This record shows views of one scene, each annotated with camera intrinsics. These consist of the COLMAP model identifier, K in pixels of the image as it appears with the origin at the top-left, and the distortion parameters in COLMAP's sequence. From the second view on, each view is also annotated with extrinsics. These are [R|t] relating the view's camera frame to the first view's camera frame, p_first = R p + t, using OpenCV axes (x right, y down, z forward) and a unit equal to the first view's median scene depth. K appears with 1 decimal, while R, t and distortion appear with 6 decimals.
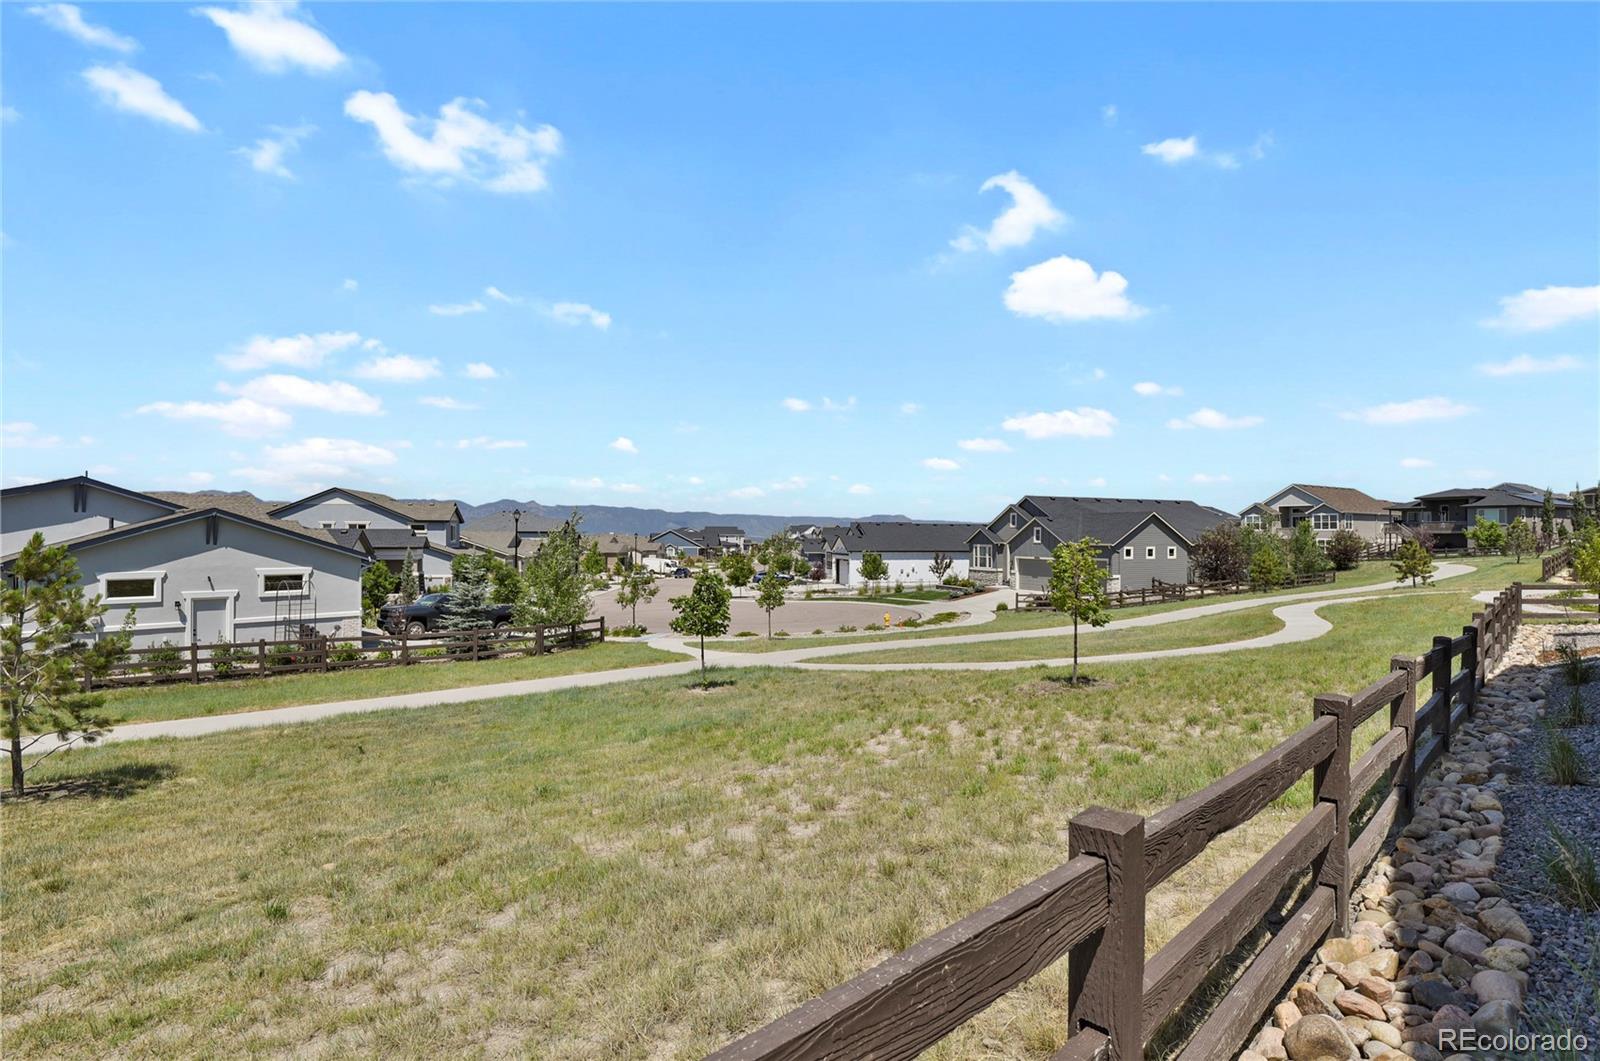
lens RADIAL K [[780.7, 0, 810.1], [0, 780.7, 531.6], [0, 0, 1]] dist [-0.023247, -0.005127]
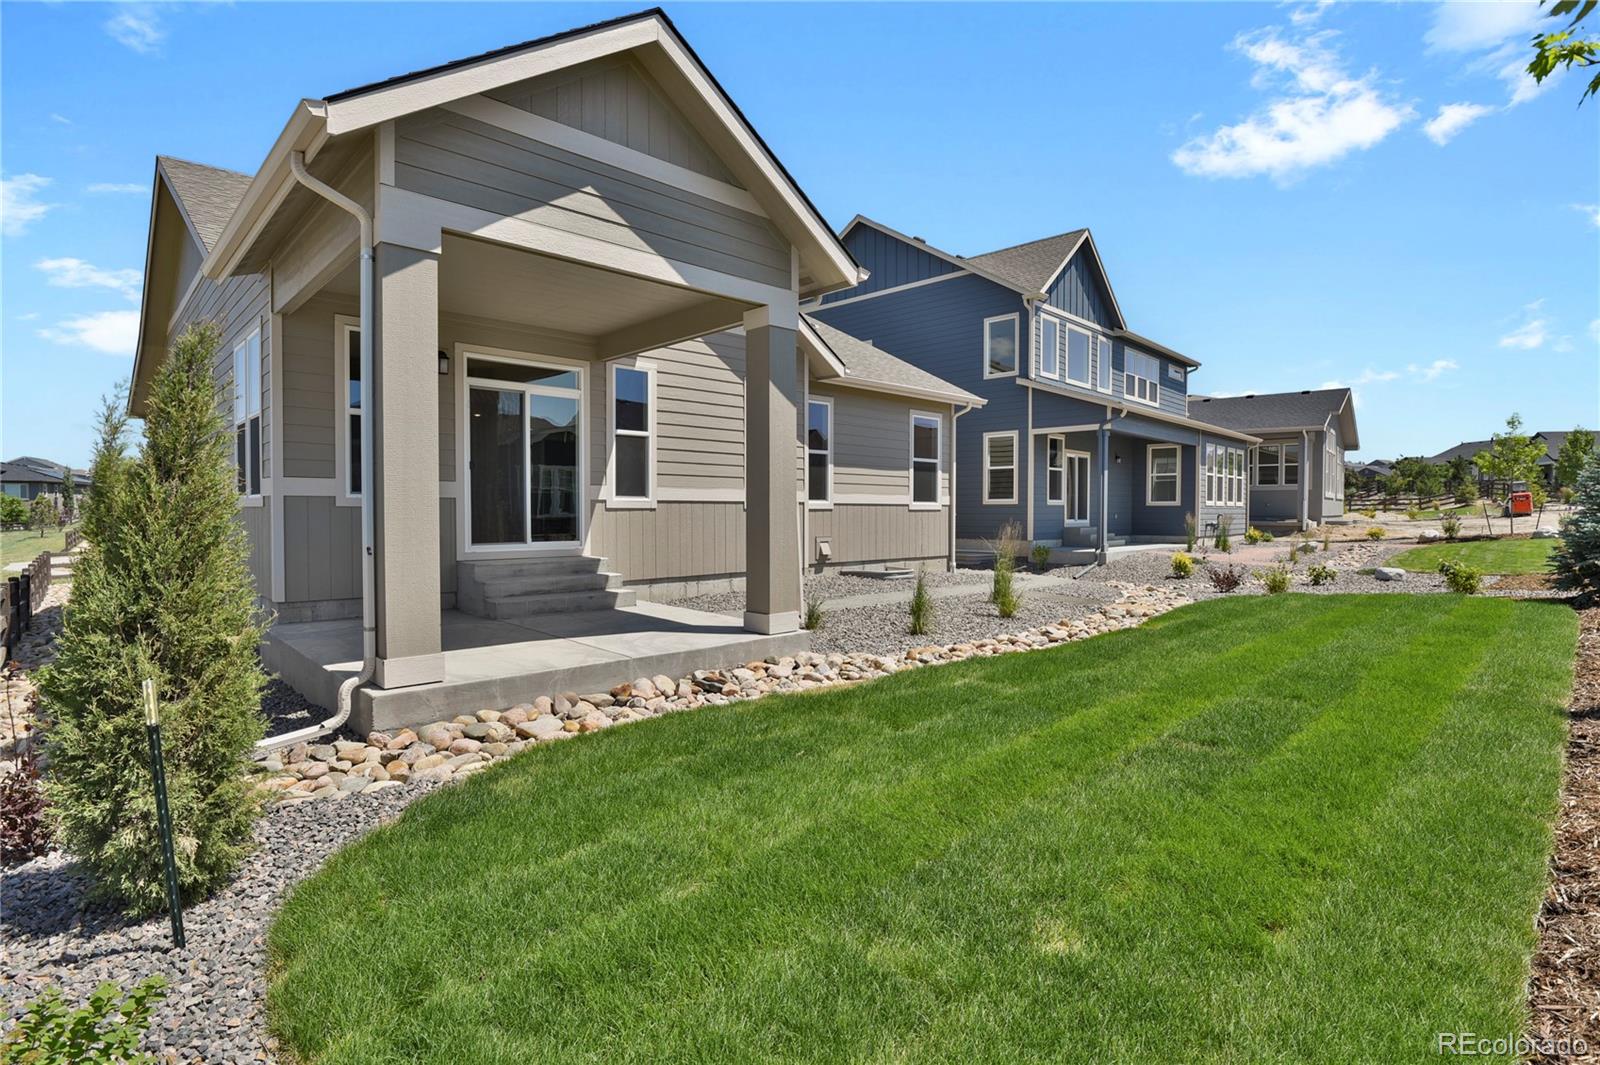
lens RADIAL K [[780.7, 0, 810.1], [0, 780.7, 533.6], [0, 0, 1]] dist [-0.023247, -0.005127]
pose [[0.027246, -0.032159, 0.999111, -0.086143], [-0.005403, 0.999463, 0.032317, -0.002954], [-0.999614, -0.006279, 0.027058, -0.088108]]
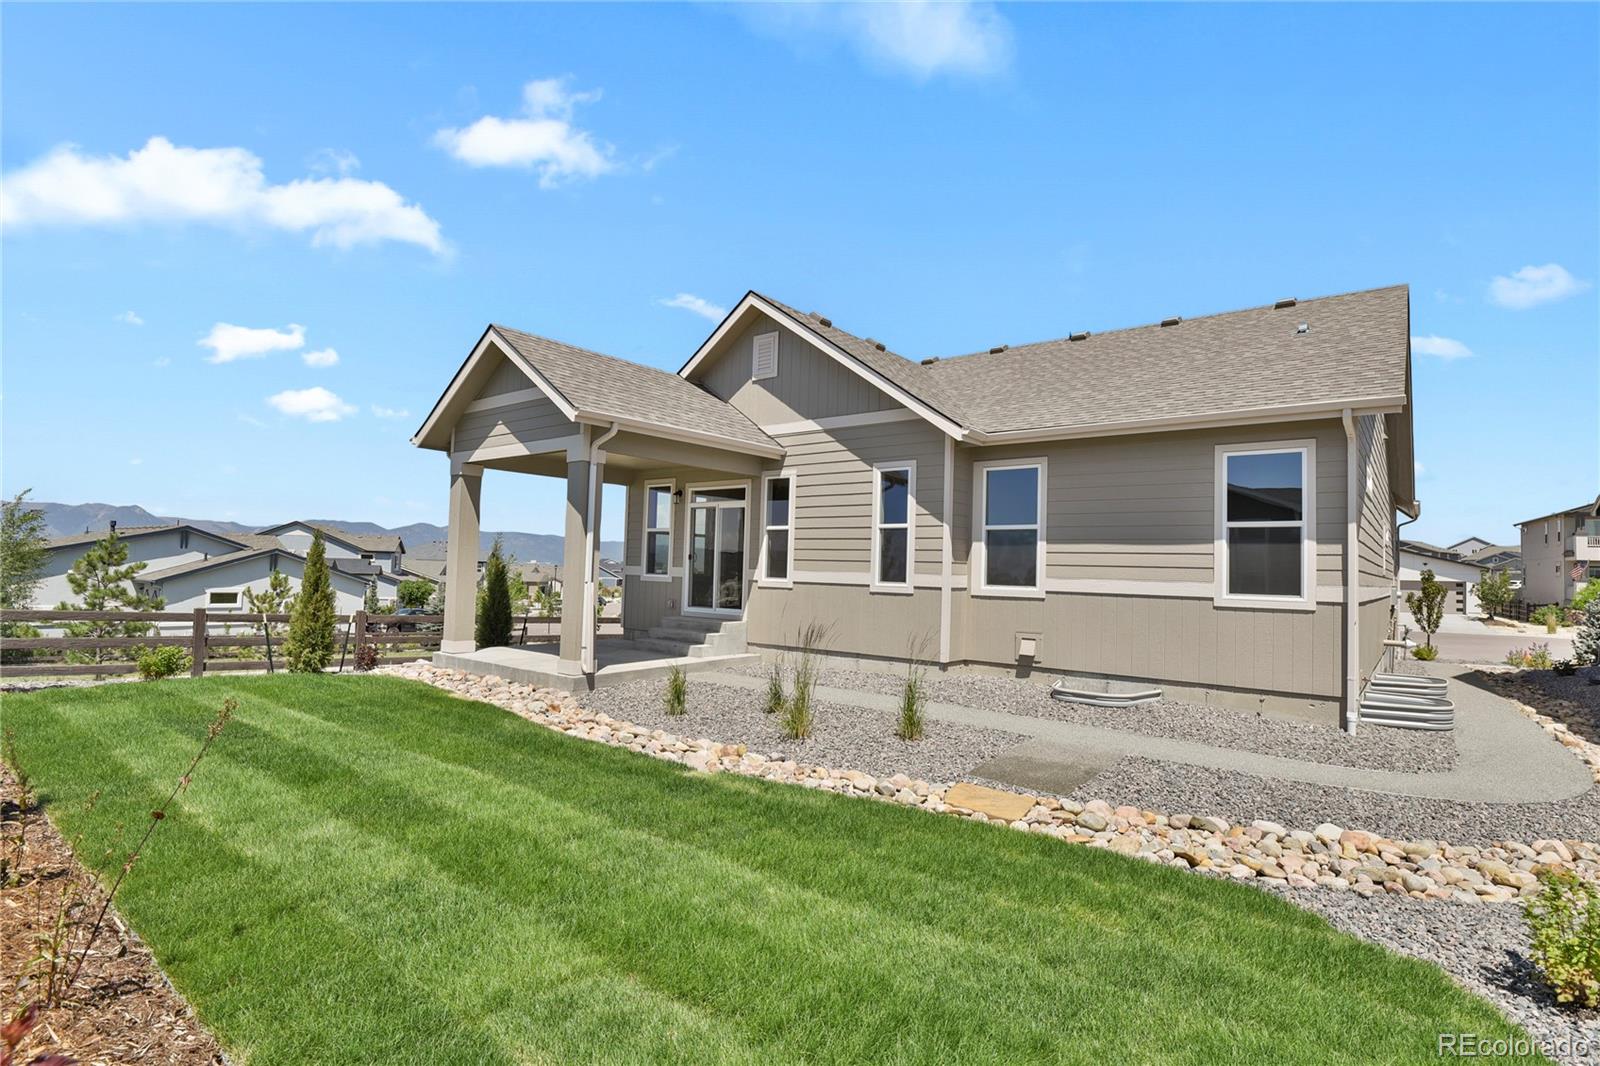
lens RADIAL K [[780.7, 0, 810.1], [0, 780.7, 534.1], [0, 0, 1]] dist [-0.023247, -0.005127]
pose [[0.995382, 0.029091, 0.091478, 0.060711], [-0.025385, 0.998819, -0.041420, -0.008305], [-0.092575, 0.038907, 0.994945, -0.246517]]
